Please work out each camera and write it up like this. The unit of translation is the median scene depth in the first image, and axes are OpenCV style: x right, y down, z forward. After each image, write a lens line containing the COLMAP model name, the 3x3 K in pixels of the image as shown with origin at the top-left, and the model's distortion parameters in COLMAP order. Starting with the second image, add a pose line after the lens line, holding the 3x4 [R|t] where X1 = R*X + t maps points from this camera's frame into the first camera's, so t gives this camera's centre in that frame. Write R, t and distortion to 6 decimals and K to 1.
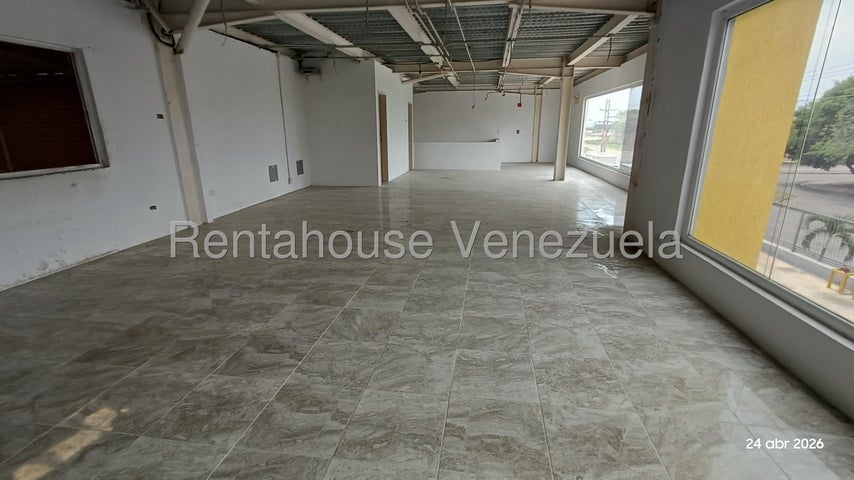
lens RADIAL K [[394.8, 0, 423.3], [0, 394.8, 236.6], [0, 0, 1]] dist [0.010328, -0.002818]
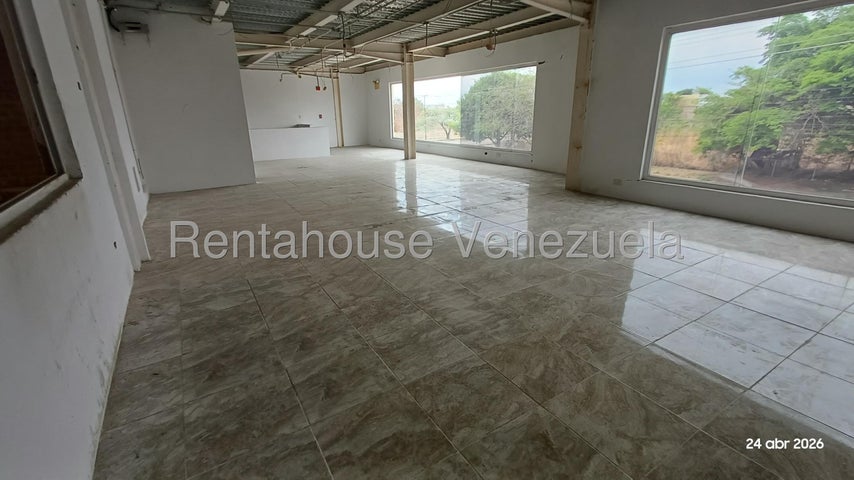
lens RADIAL K [[394.8, 0, 426.6], [0, 394.8, 242.7], [0, 0, 1]] dist [0.010328, -0.002818]
pose [[0.750740, -0.214689, 0.624739, -0.408672], [0.186932, 0.976104, 0.110801, -0.032079], [-0.633598, 0.033601, 0.772932, 0.150809]]
